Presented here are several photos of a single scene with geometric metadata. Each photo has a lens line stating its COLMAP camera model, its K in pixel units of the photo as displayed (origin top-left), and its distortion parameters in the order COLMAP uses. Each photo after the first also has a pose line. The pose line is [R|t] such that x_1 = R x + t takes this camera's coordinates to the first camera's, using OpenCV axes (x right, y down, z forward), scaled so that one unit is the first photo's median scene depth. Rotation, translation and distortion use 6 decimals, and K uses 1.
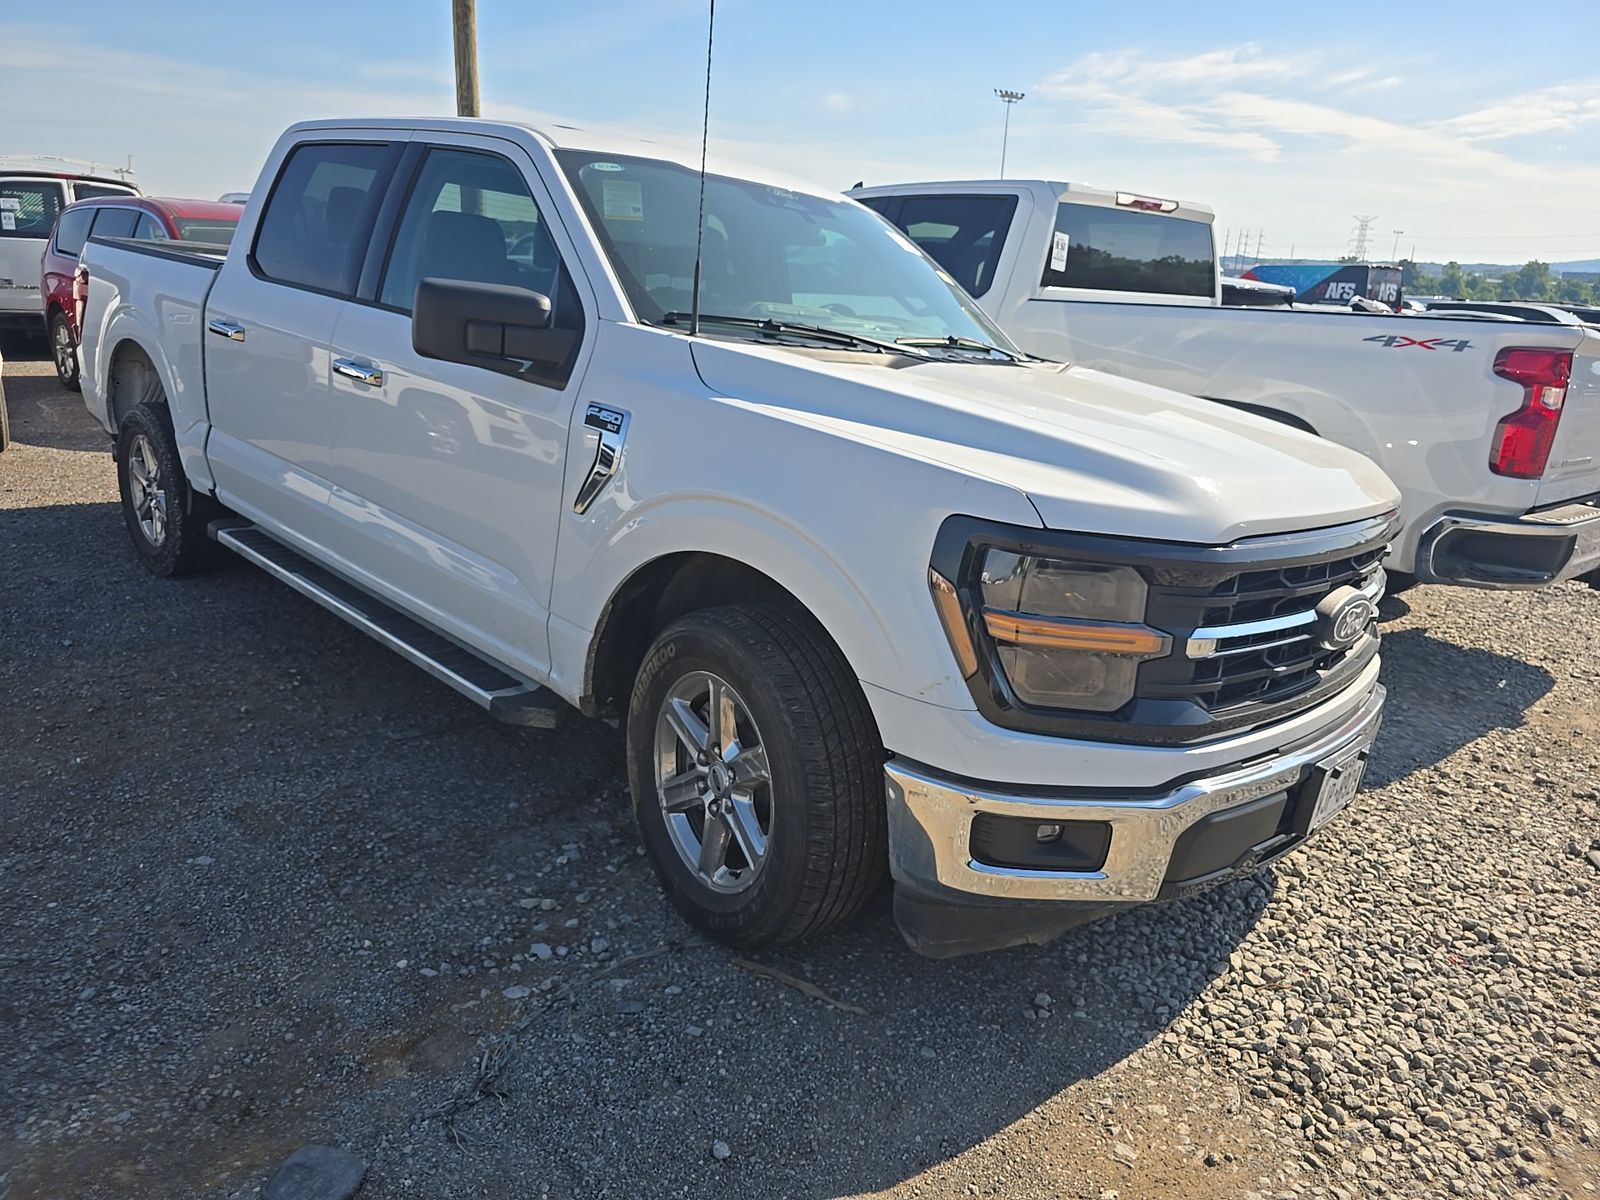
lens RADIAL K [[1079.0, 0, 799.5], [0, 1079.0, 602.3], [0, 0, 1]] dist [0.036514, -0.031240]
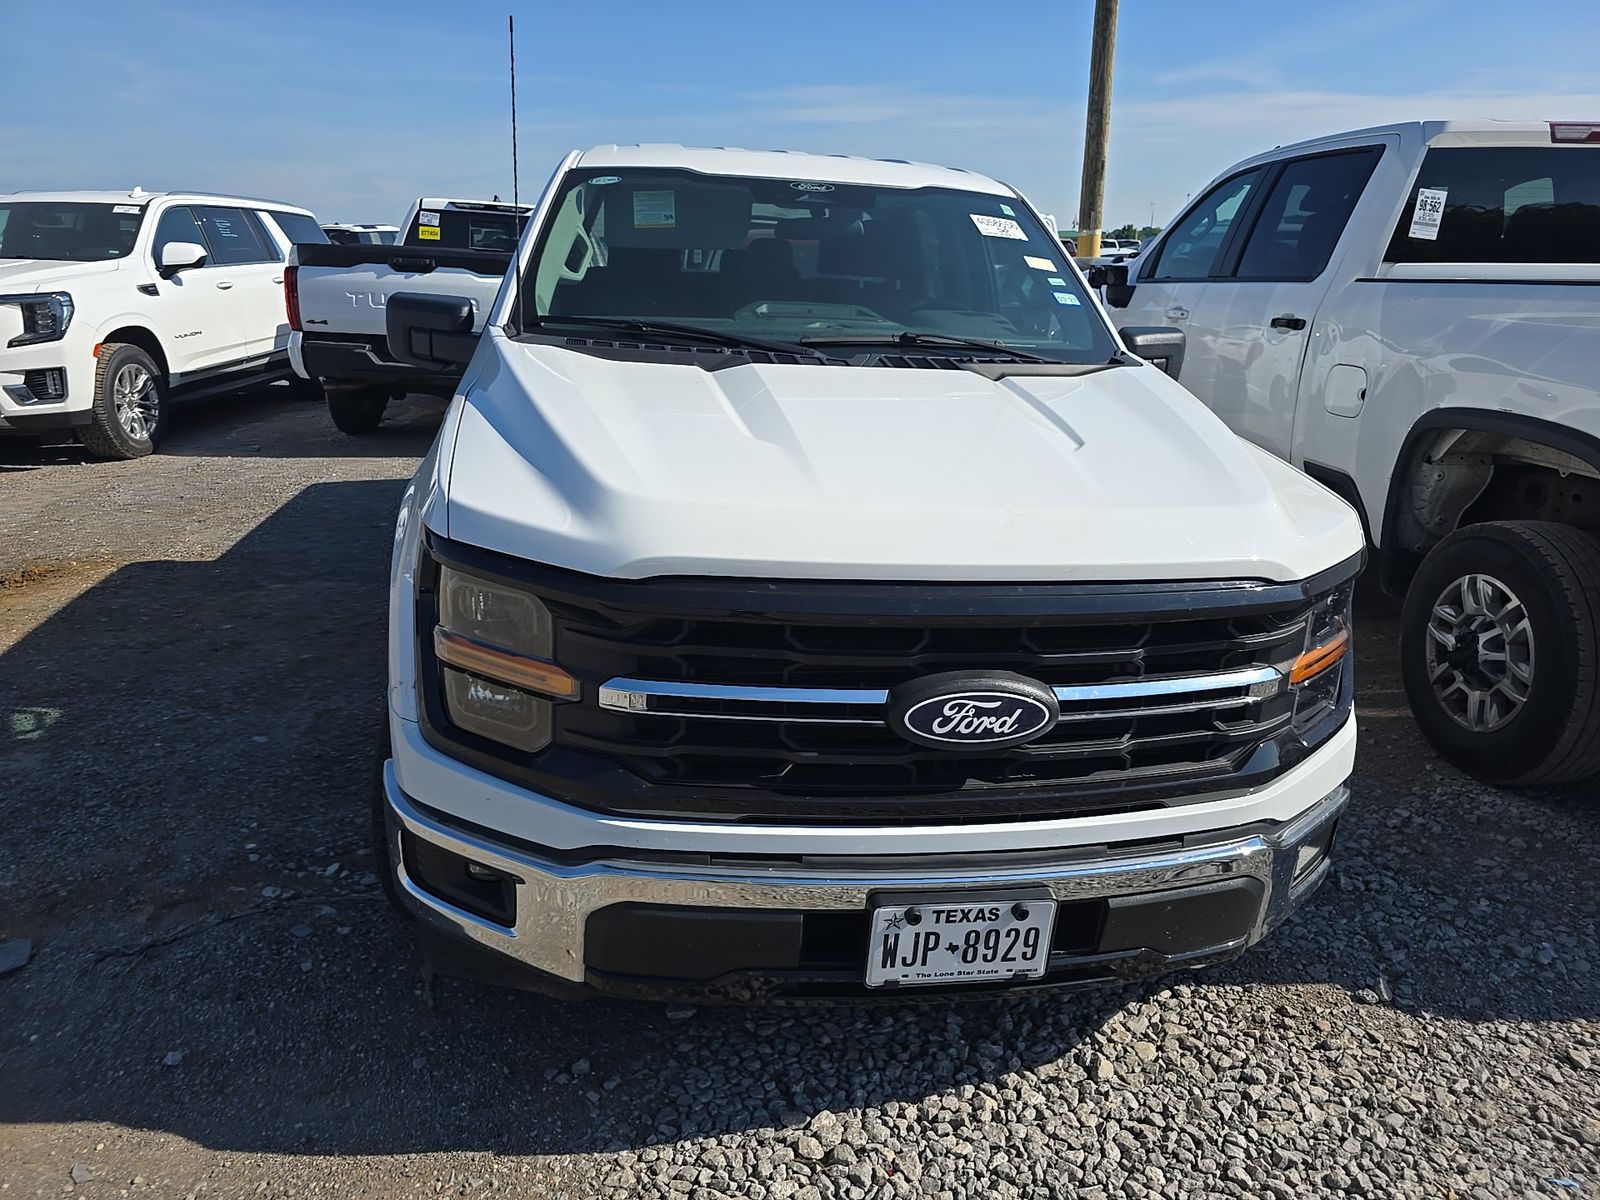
lens RADIAL K [[1079.0, 0, 799.7], [0, 1079.0, 596.8], [0, 0, 1]] dist [0.036514, -0.031240]
pose [[0.803122, 0.122935, -0.582995, 0.368967], [-0.127088, 0.991310, 0.033962, -0.032988], [0.582103, 0.046816, 0.811766, 0.153930]]
